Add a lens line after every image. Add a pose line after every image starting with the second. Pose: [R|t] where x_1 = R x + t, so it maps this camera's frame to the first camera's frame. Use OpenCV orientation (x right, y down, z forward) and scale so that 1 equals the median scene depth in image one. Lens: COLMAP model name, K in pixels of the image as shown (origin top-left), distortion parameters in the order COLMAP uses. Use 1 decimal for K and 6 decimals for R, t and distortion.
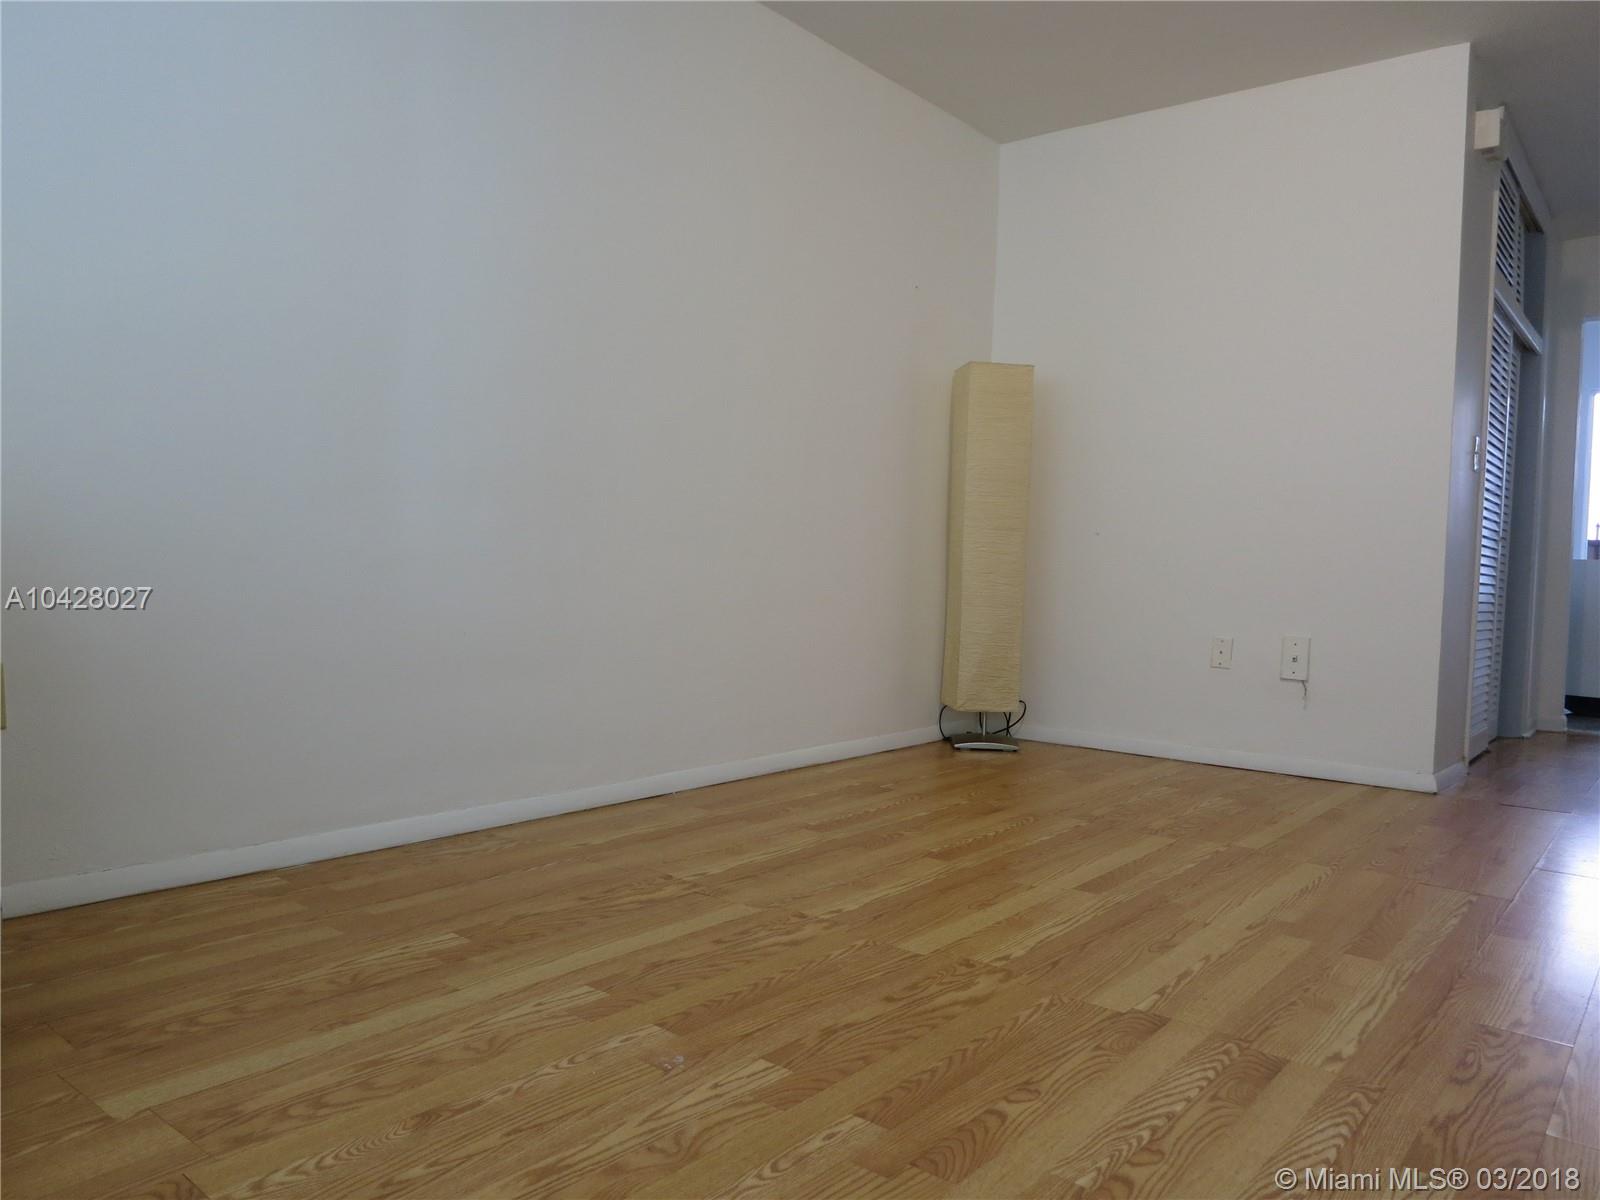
lens RADIAL K [[1143.5, 0, 799.8], [0, 1143.5, 600.2], [0, 0, 1]] dist [-0.051199, 0.011631]
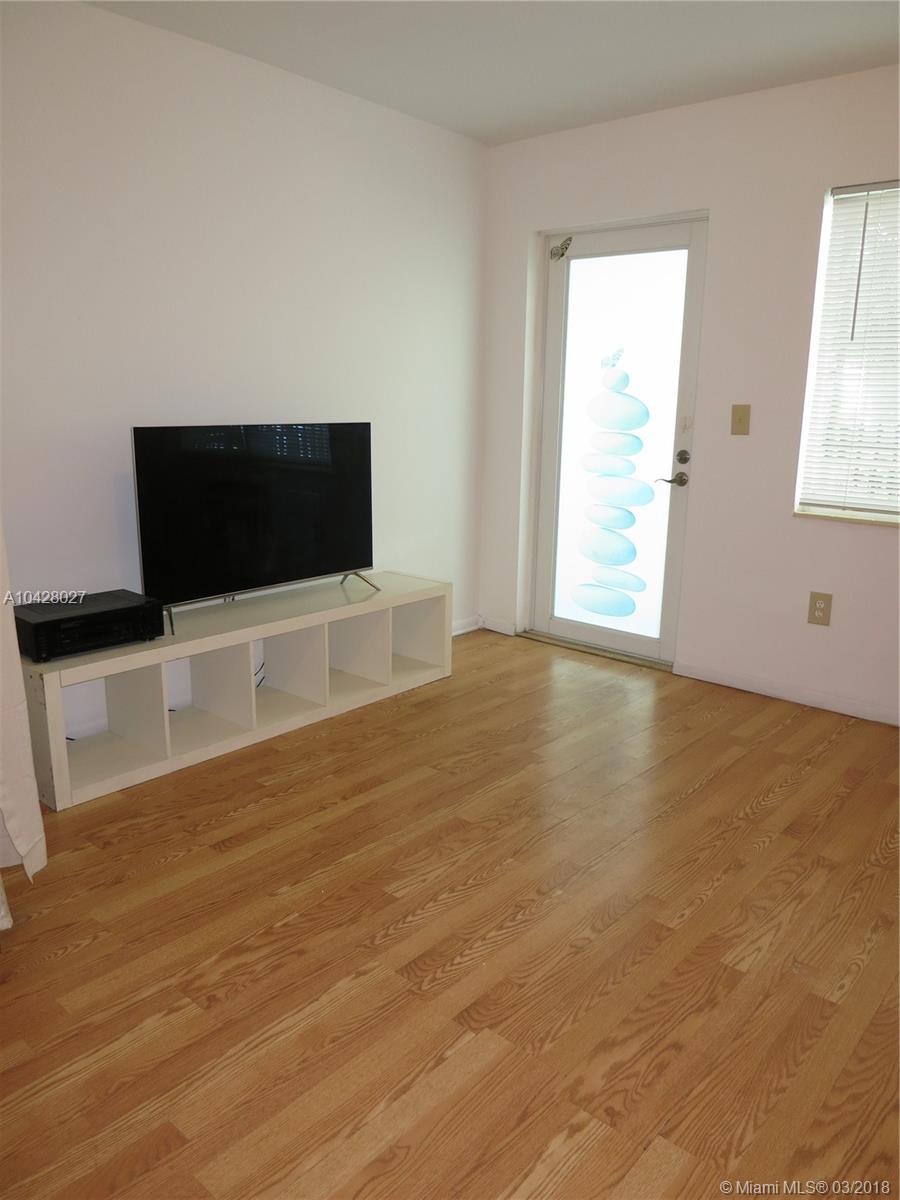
lens RADIAL K [[857.6, 0, 448.0], [0, 857.6, 597.9], [0, 0, 1]] dist [-0.051199, 0.011631]
pose [[-0.998104, -0.056827, 0.023639, 0.361050], [-0.048373, 0.961761, 0.269586, -0.370105], [-0.038055, 0.267931, -0.962686, 1.918387]]
